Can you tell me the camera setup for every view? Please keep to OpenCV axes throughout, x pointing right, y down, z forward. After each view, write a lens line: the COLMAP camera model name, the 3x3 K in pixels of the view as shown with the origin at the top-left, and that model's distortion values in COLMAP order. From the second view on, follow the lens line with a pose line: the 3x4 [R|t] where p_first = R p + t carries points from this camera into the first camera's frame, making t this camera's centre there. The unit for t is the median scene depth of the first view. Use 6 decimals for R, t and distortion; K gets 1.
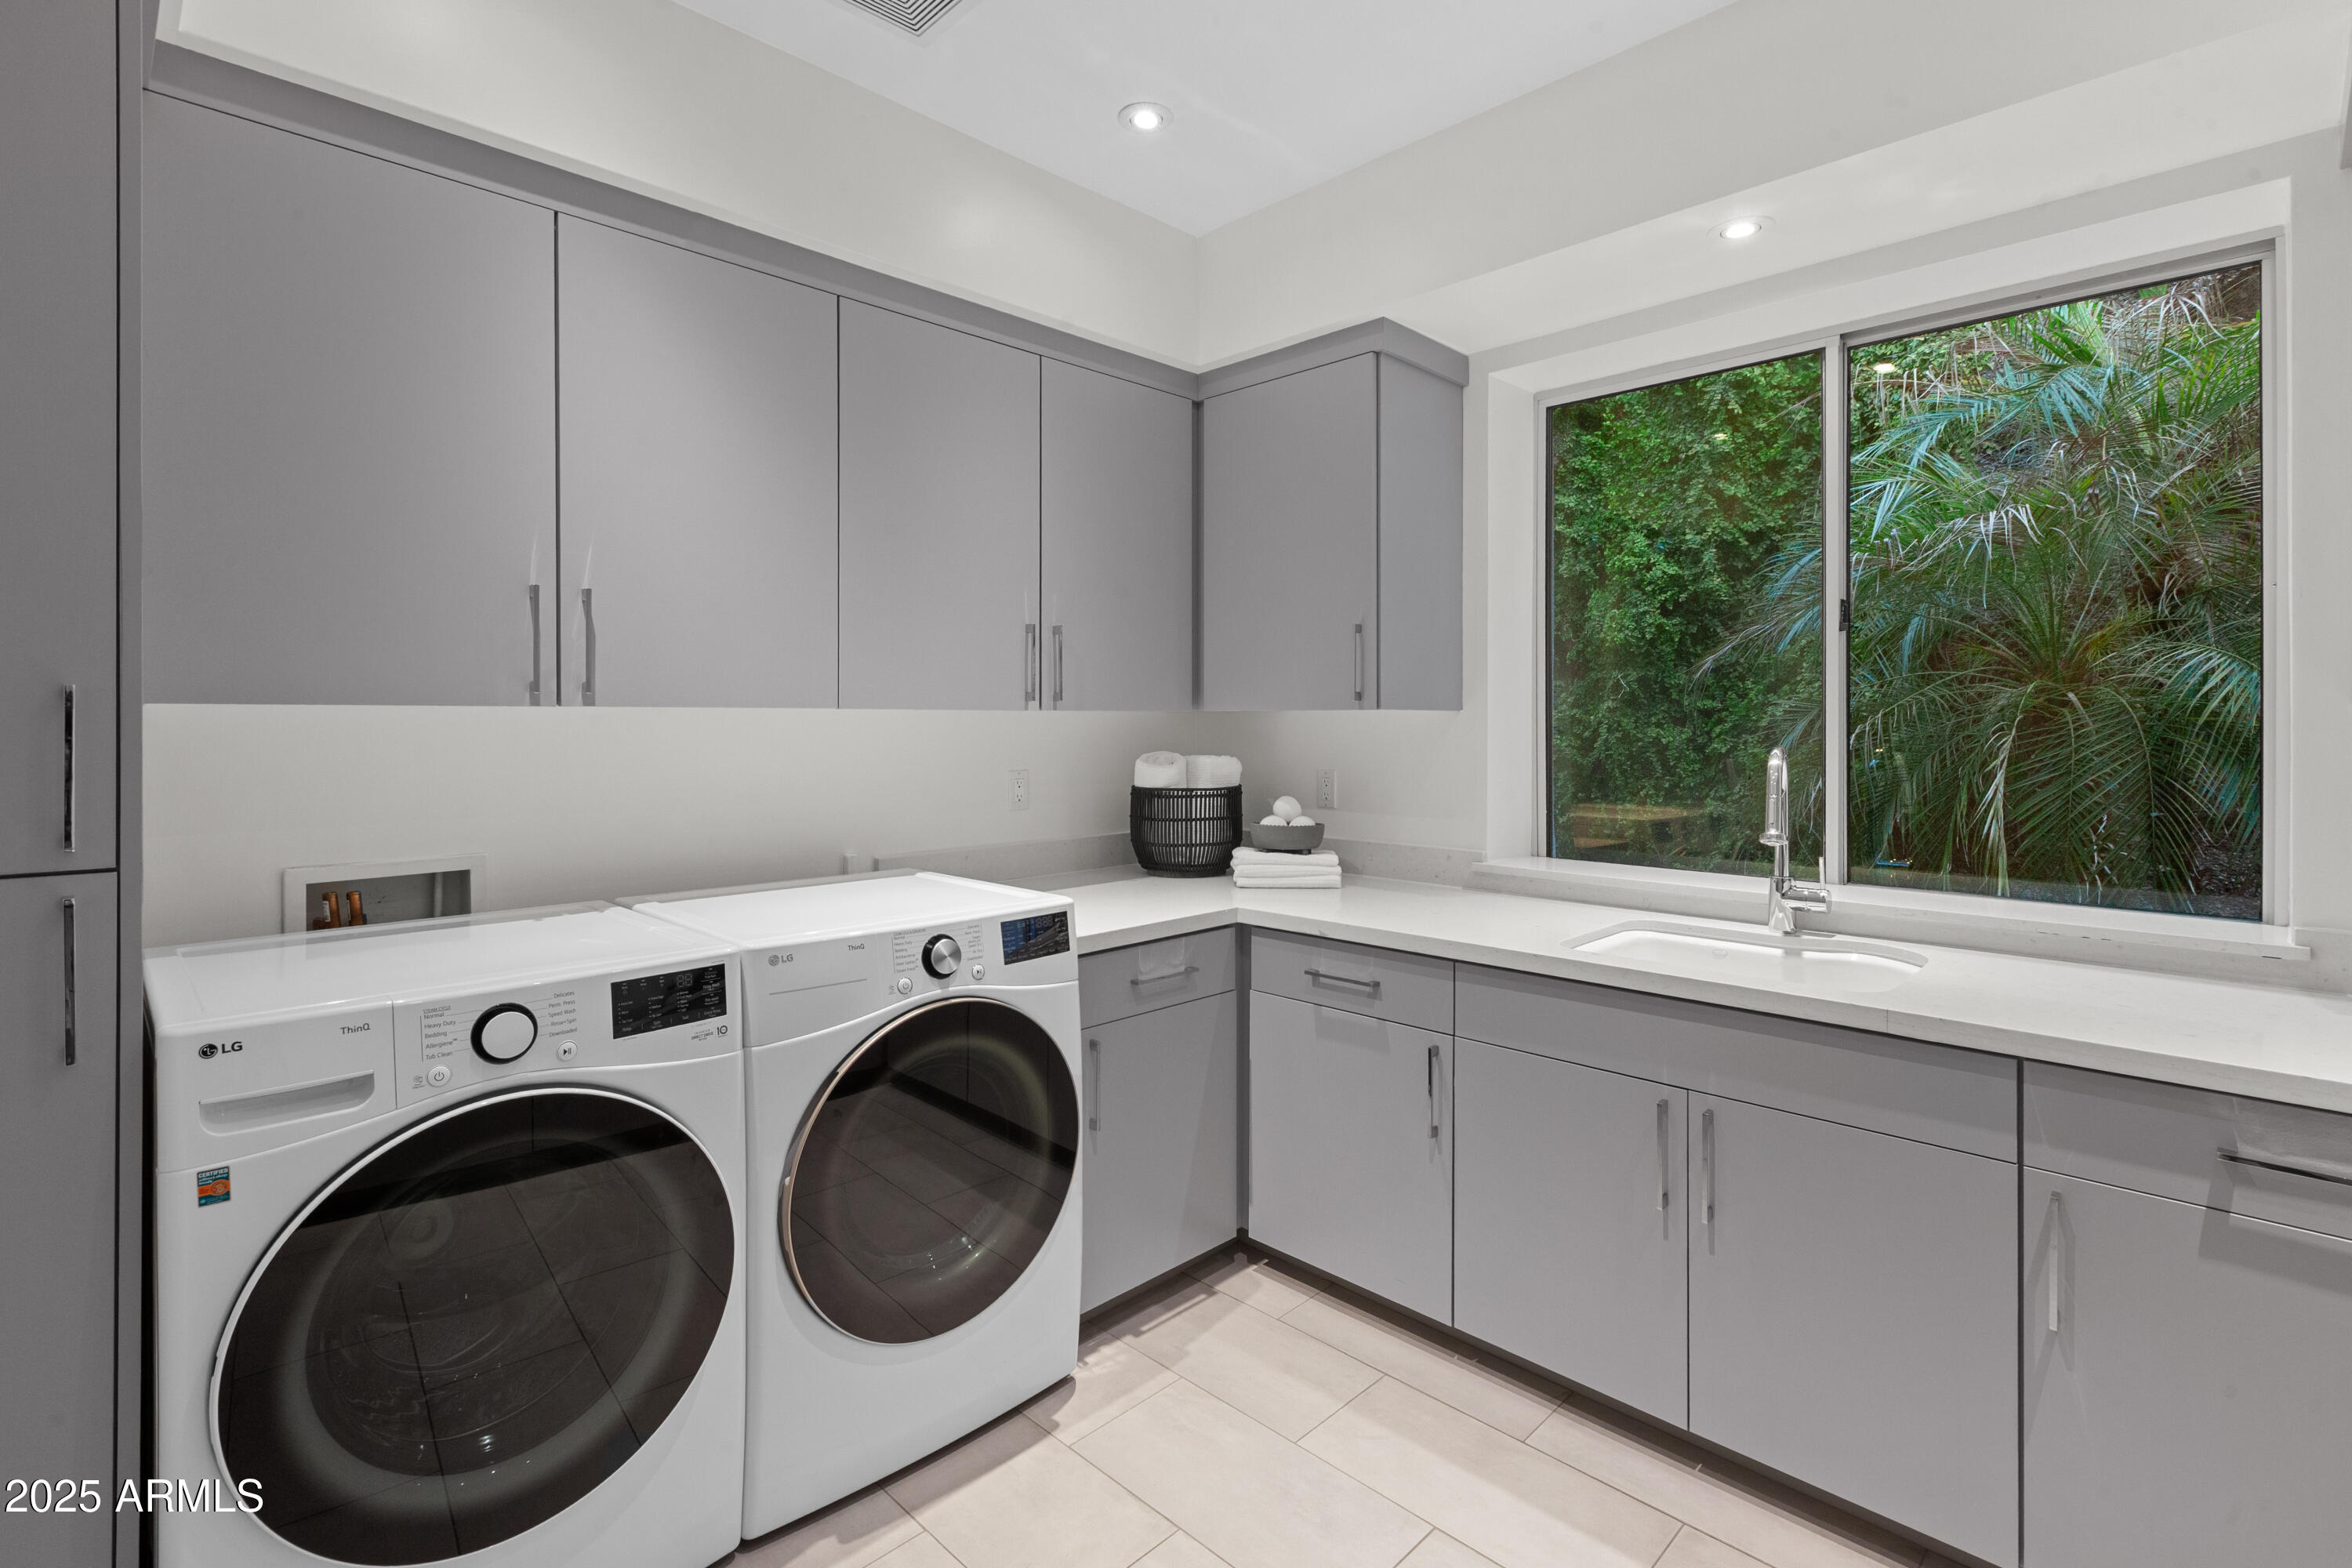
lens RADIAL K [[1083.5, 0, 1179.4], [0, 1083.5, 717.7], [0, 0, 1]] dist [-0.001824, -0.000430]
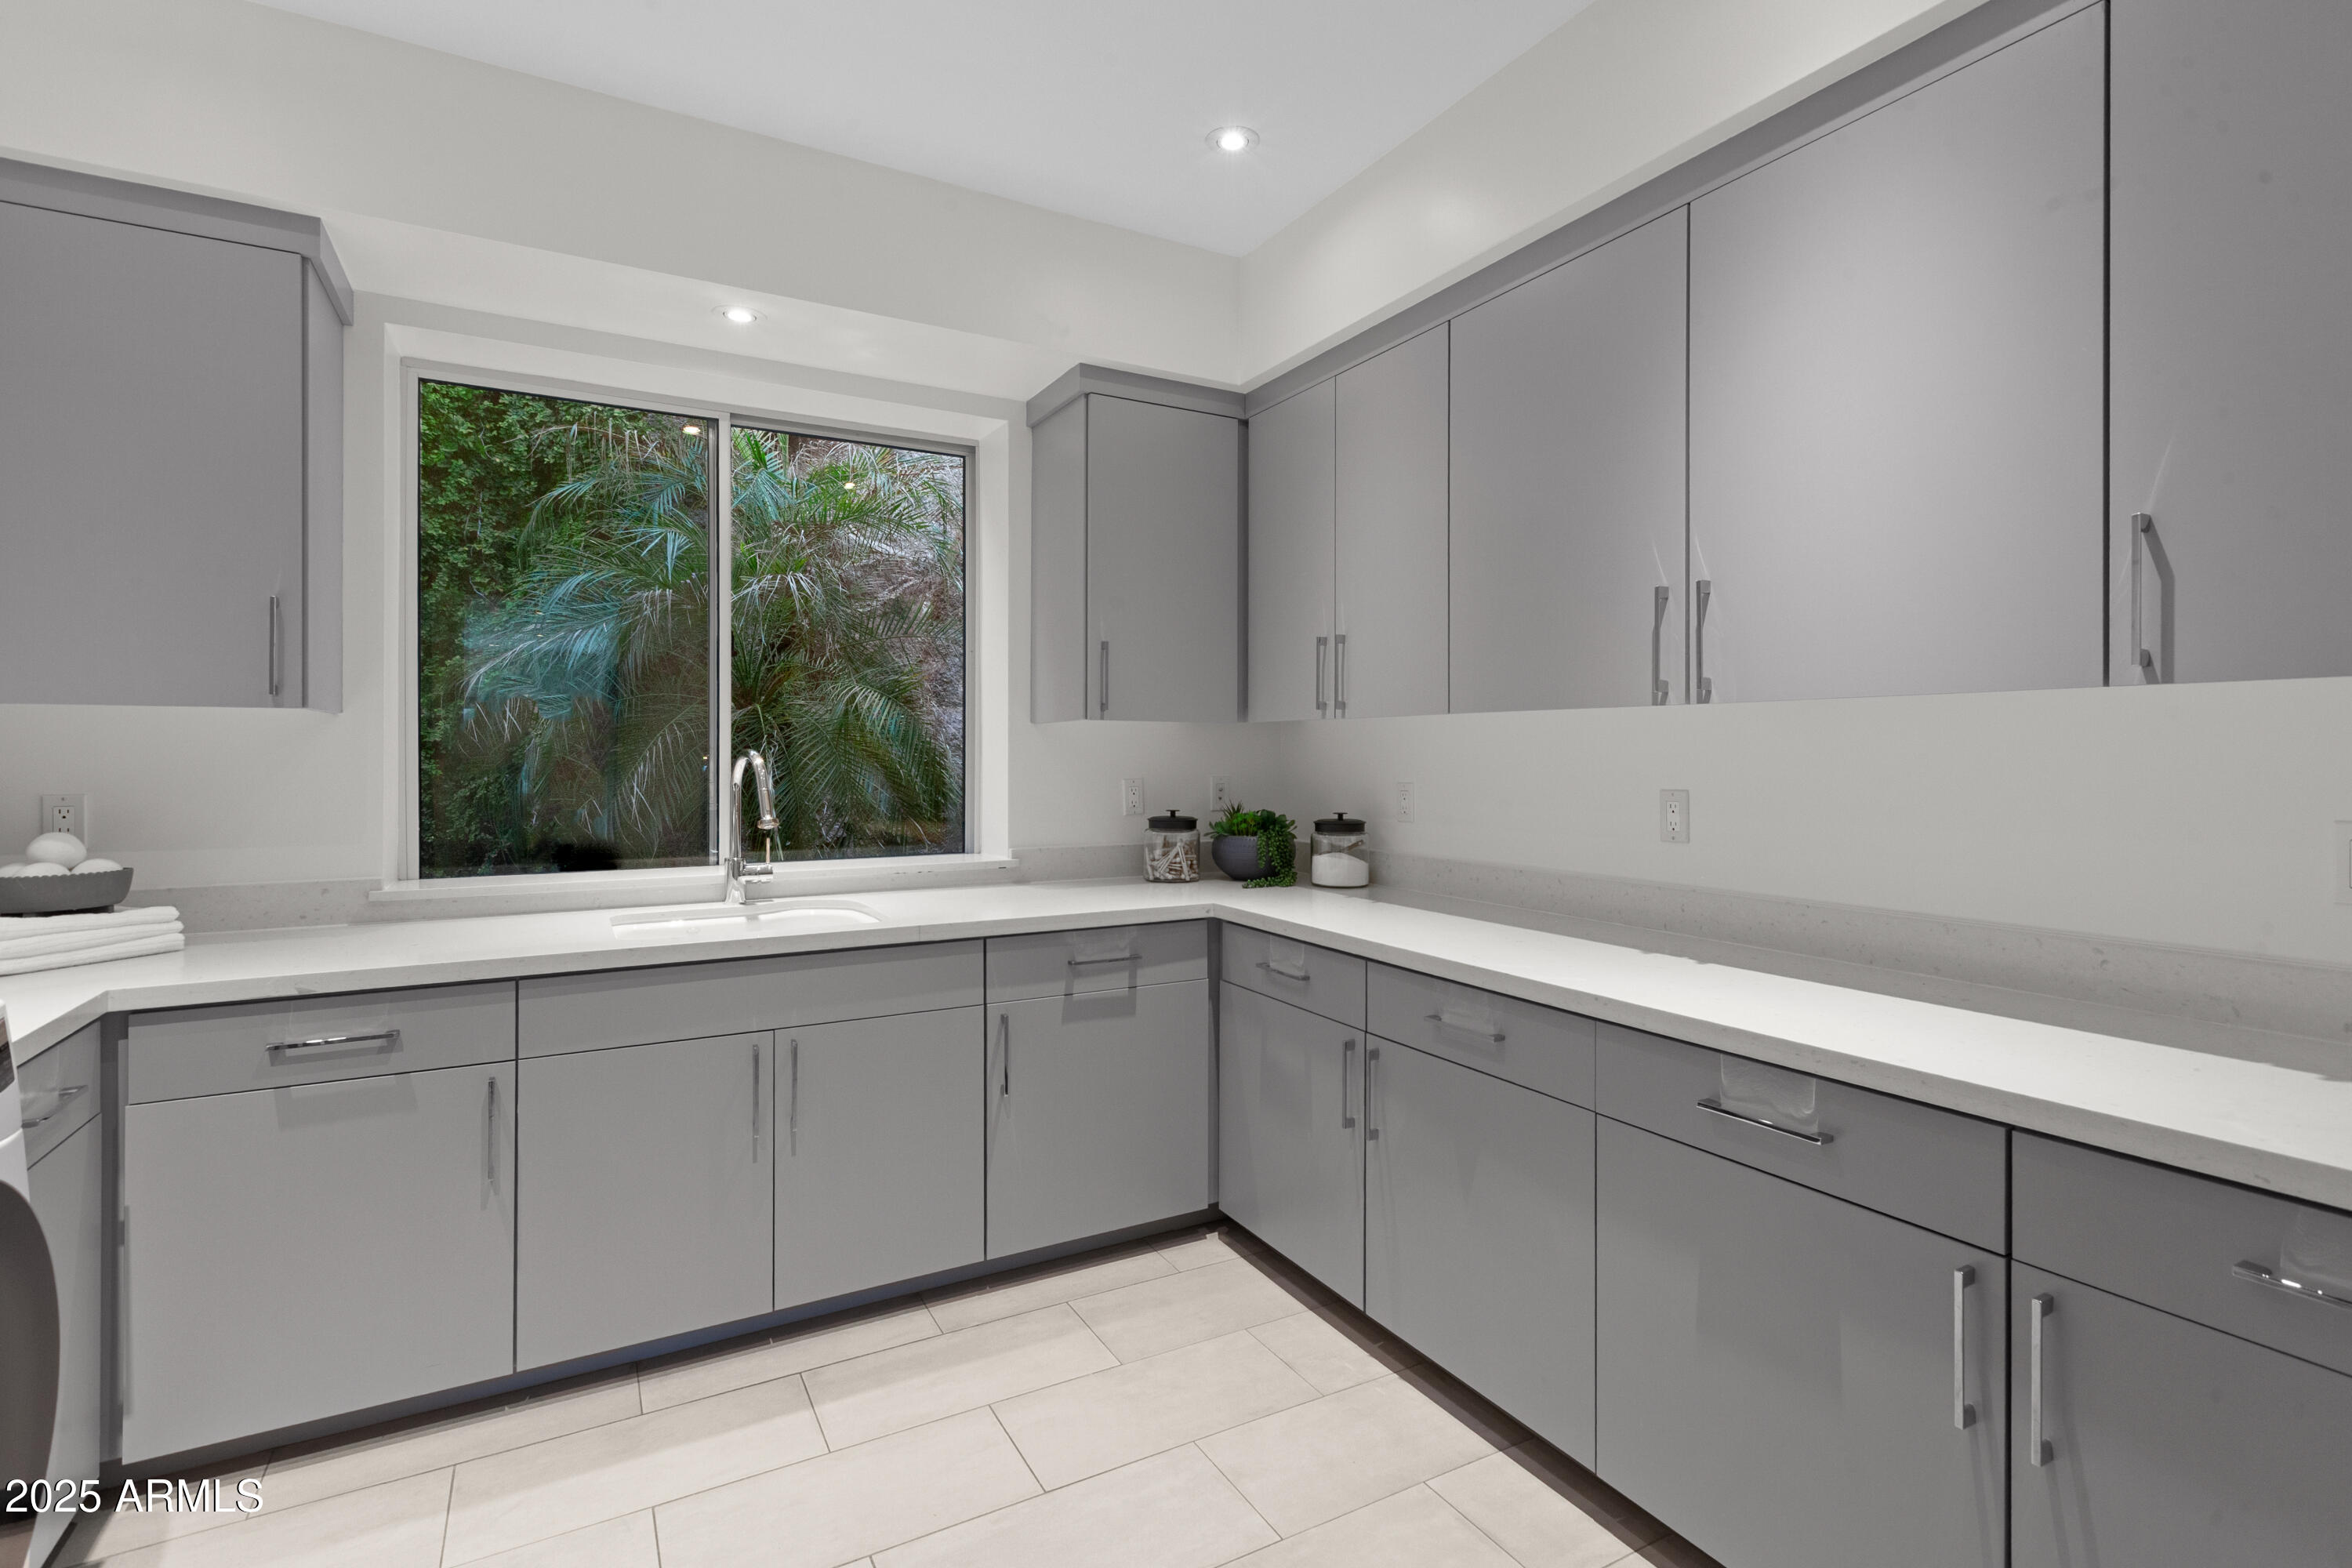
lens RADIAL K [[1117.9, 0, 1181.1], [0, 1117.9, 751.8], [0, 0, 1]] dist [0.002245, 0.000901]
pose [[0.276899, -0.001549, 0.960898, -0.506012], [-0.005812, 0.999978, 0.003287, 0.021614], [-0.960882, -0.006495, 0.276883, 0.181633]]
